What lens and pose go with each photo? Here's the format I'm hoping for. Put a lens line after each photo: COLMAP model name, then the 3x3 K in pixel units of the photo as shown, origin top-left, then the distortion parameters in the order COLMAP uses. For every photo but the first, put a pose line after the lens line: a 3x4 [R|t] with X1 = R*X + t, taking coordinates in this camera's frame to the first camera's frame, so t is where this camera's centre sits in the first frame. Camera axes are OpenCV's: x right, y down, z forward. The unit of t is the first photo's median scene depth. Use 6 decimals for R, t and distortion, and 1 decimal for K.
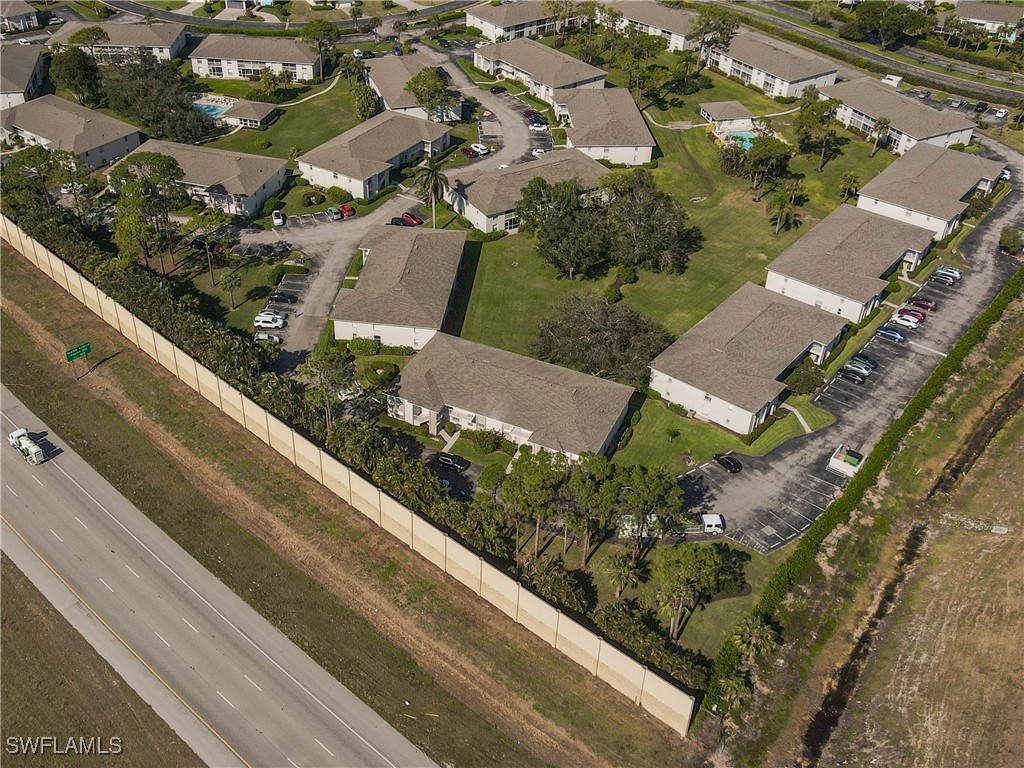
lens RADIAL K [[1059.4, 0, 426.5], [0, 1059.4, 386.4], [0, 0, 1]] dist [0.008005, 0.028920]
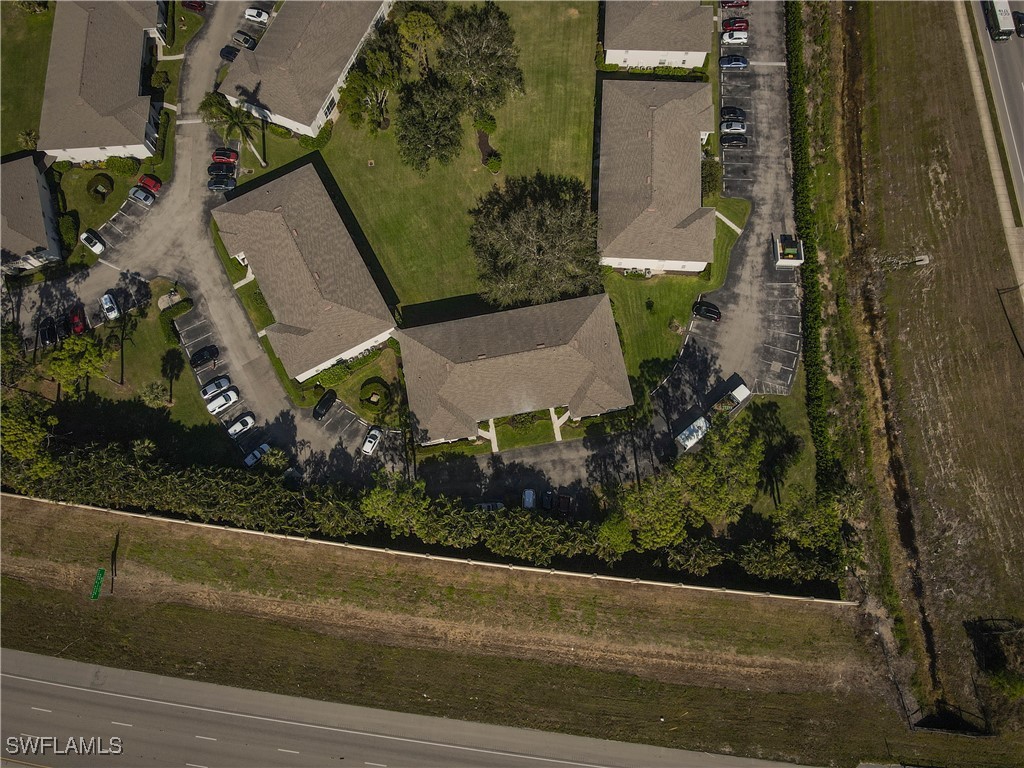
lens RADIAL K [[762.8, 0, 499.9], [0, 762.8, 386.9], [0, 0, 1]] dist [0.025671, -0.001620]
pose [[0.792891, -0.593297, 0.139005, -0.044737], [0.394246, 0.673400, 0.625382, -0.430531], [-0.464643, -0.441058, 0.767838, 0.411664]]
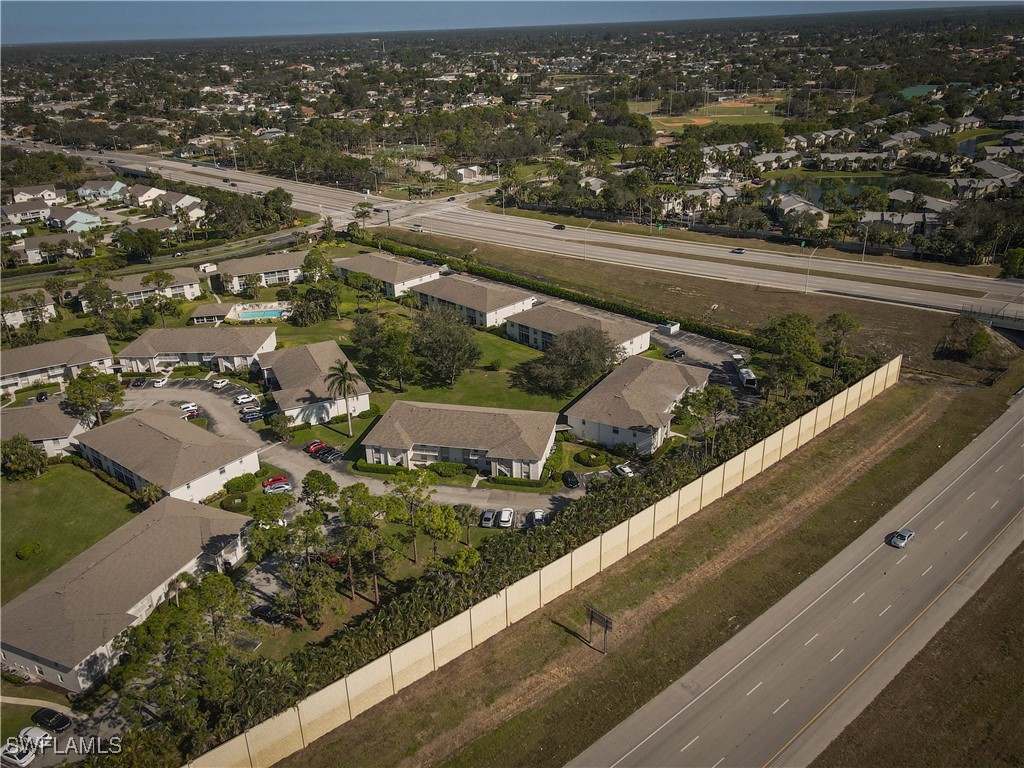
lens RADIAL K [[810.9, 0, 512.0], [0, 810.9, 384.0], [0, 0, 1]] dist [0.027992, -0.006404]
pose [[0.056557, -0.410102, 0.910285, -0.828967], [0.619475, 0.729433, 0.290136, -0.386280], [-0.782977, 0.547489, 0.295302, 0.784815]]
